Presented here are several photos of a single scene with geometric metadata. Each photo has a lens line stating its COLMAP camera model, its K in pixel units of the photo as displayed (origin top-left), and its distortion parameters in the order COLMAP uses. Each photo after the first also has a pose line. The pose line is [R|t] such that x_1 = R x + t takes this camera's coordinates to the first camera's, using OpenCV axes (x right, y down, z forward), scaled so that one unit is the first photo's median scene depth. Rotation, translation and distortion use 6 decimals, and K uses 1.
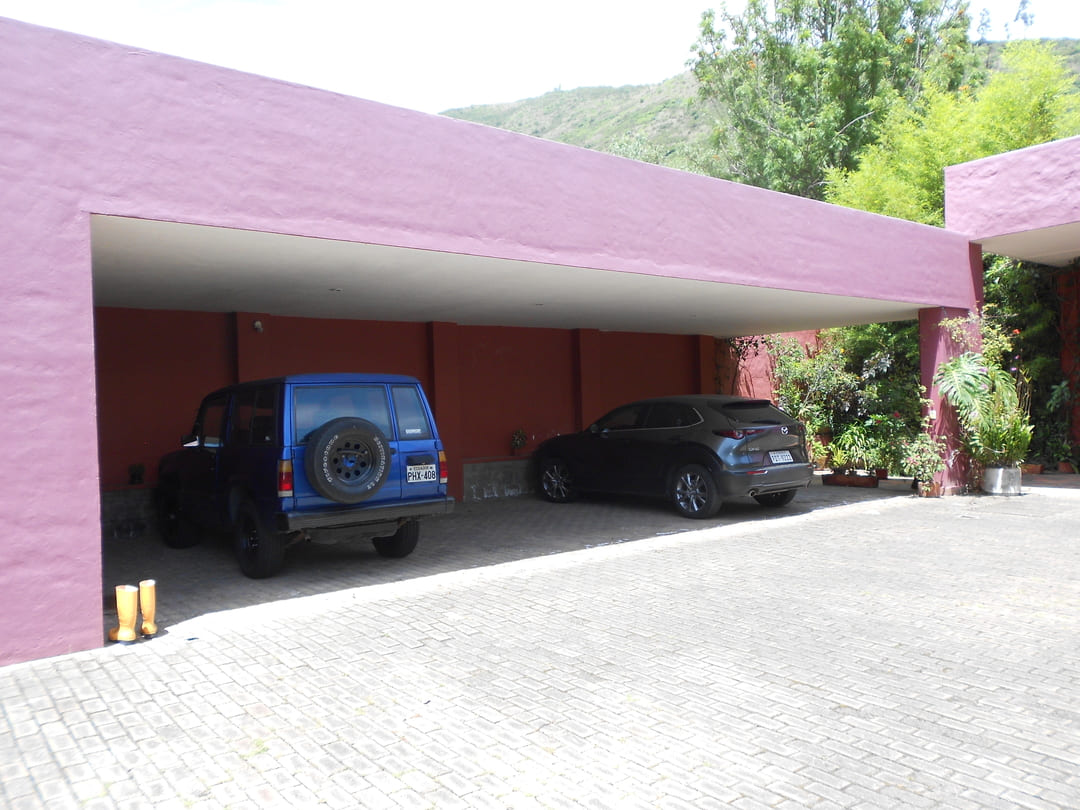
lens RADIAL K [[858.3, 0, 537.8], [0, 858.3, 406.2], [0, 0, 1]] dist [0.012881, -0.004719]
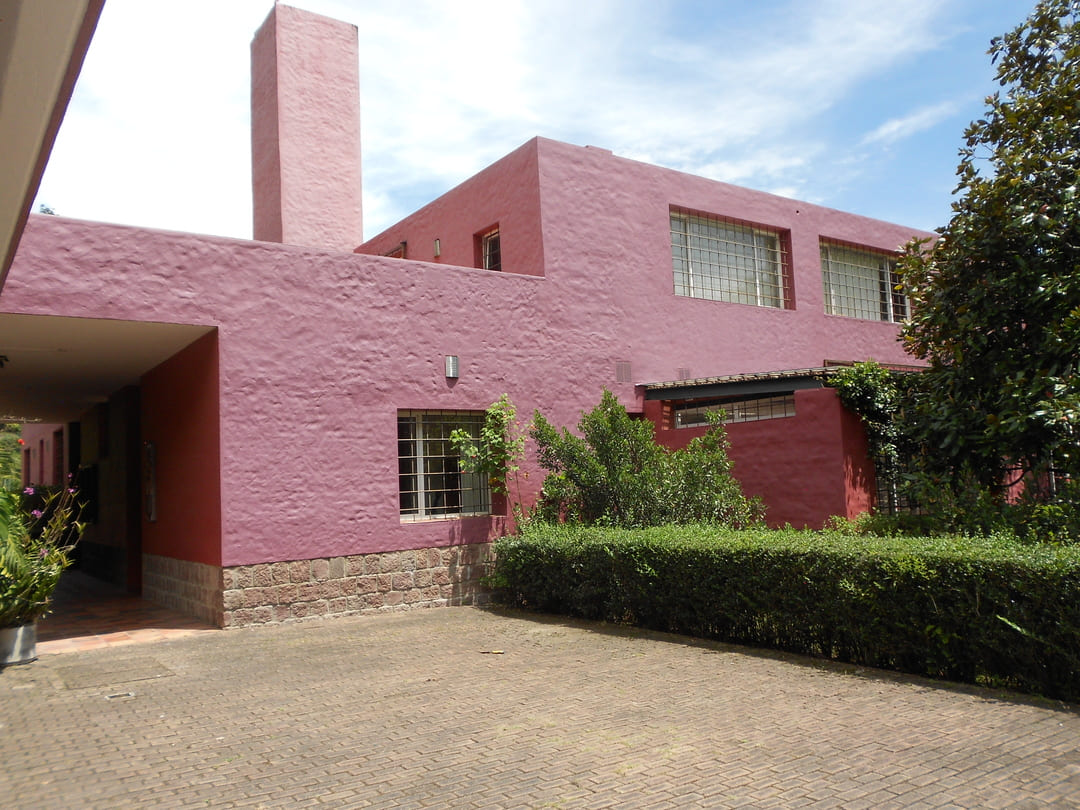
lens RADIAL K [[858.3, 0, 549.5], [0, 858.3, 403.7], [0, 0, 1]] dist [0.012881, -0.004719]
pose [[0.058093, 0.115354, 0.991624, -0.213958], [0.037739, 0.992338, -0.117648, -0.014669], [-0.997598, 0.044257, 0.053294, 0.589209]]
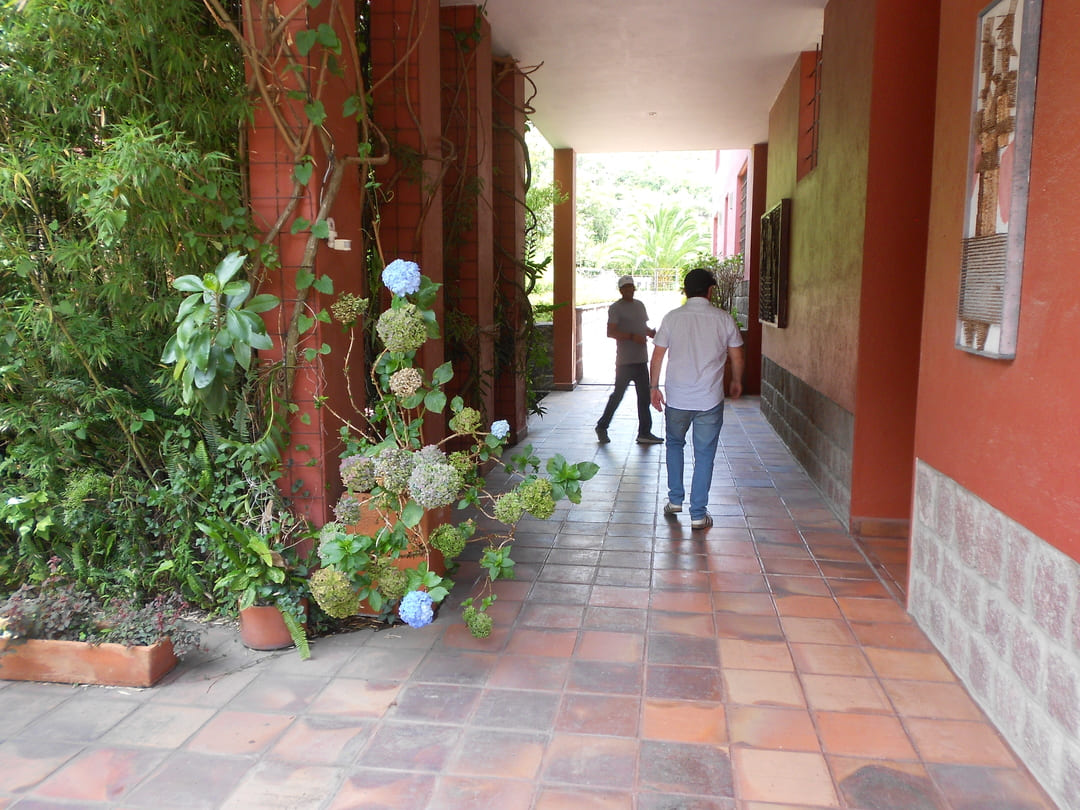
lens RADIAL K [[858.3, 0, 545.7], [0, 858.3, 402.5], [0, 0, 1]] dist [0.012881, -0.004719]
pose [[0.735128, -0.056754, 0.675549, 0.760810], [-0.024387, 0.993631, 0.110015, -0.027192], [-0.677490, -0.097350, 0.729062, 1.158192]]
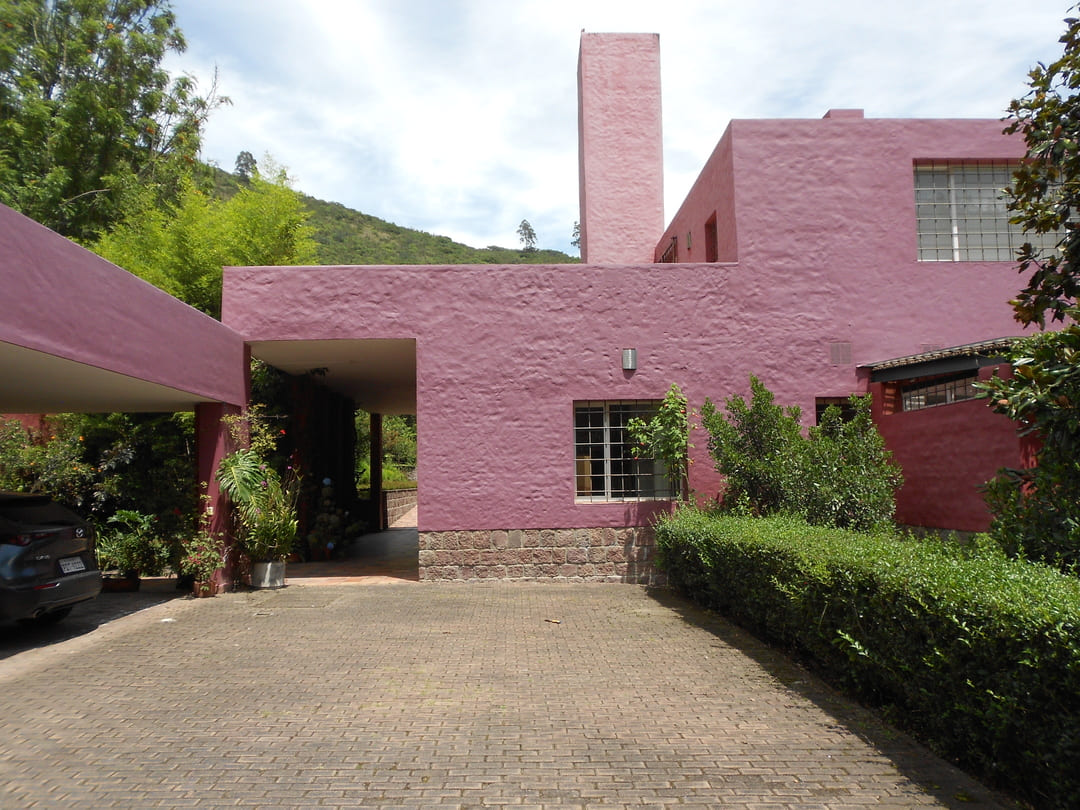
lens RADIAL K [[858.3, 0, 542.1], [0, 858.3, 406.8], [0, 0, 1]] dist [0.012881, -0.004719]
pose [[0.601536, 0.086548, 0.794143, -0.119764], [-0.003052, 0.994356, -0.106056, -0.006308], [-0.798840, 0.061373, 0.598405, 0.125494]]
